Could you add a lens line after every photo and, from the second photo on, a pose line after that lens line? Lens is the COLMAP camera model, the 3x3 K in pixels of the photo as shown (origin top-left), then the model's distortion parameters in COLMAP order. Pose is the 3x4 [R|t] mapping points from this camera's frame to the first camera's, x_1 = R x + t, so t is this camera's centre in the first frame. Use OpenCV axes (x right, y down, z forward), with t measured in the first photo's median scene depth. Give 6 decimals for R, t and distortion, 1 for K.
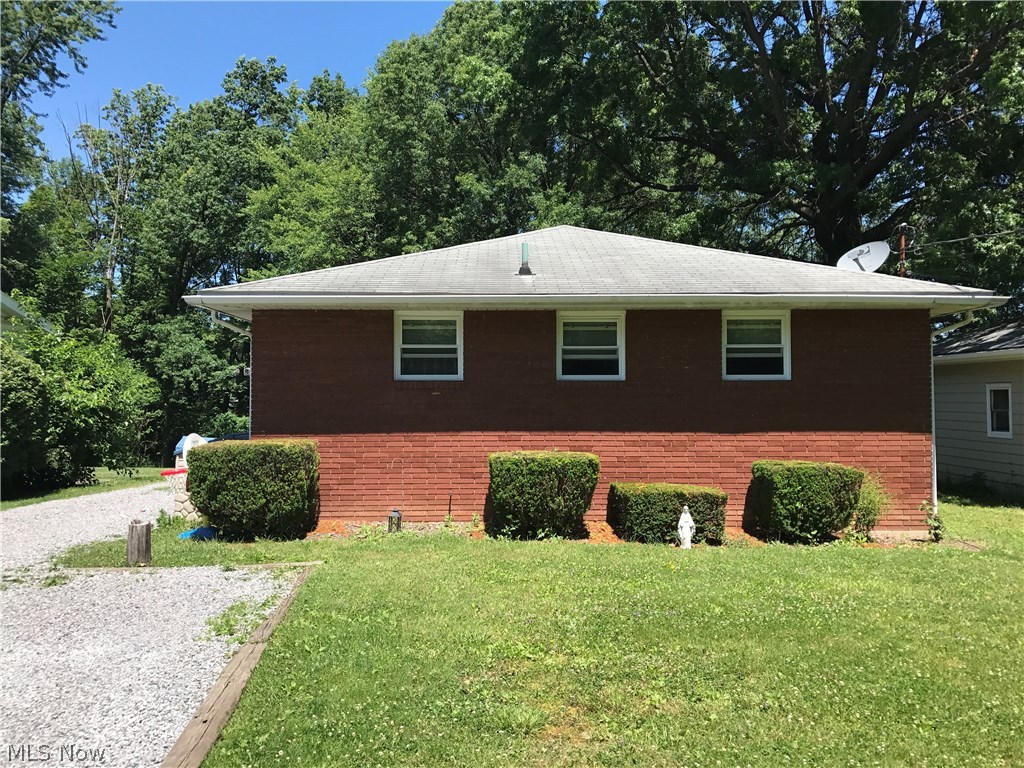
lens RADIAL K [[836.2, 0, 535.4], [0, 836.2, 366.1], [0, 0, 1]] dist [0.052707, -0.060485]
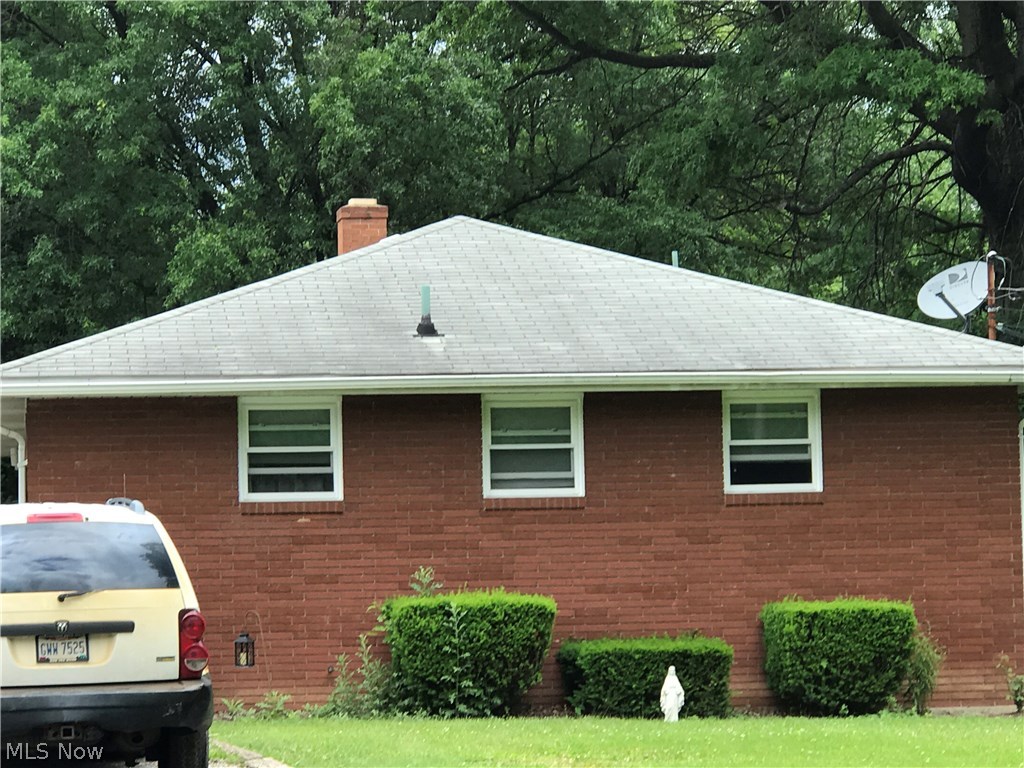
lens RADIAL K [[3143.3, 0, 511.1], [0, 3143.3, 384.4], [0, 0, 1]] dist [0.037349, 0.000000]
pose [[0.993935, -0.013171, 0.109177, -0.229145], [0.014322, 0.999850, -0.009764, -0.049399], [-0.109032, 0.011269, 0.993974, -1.531316]]
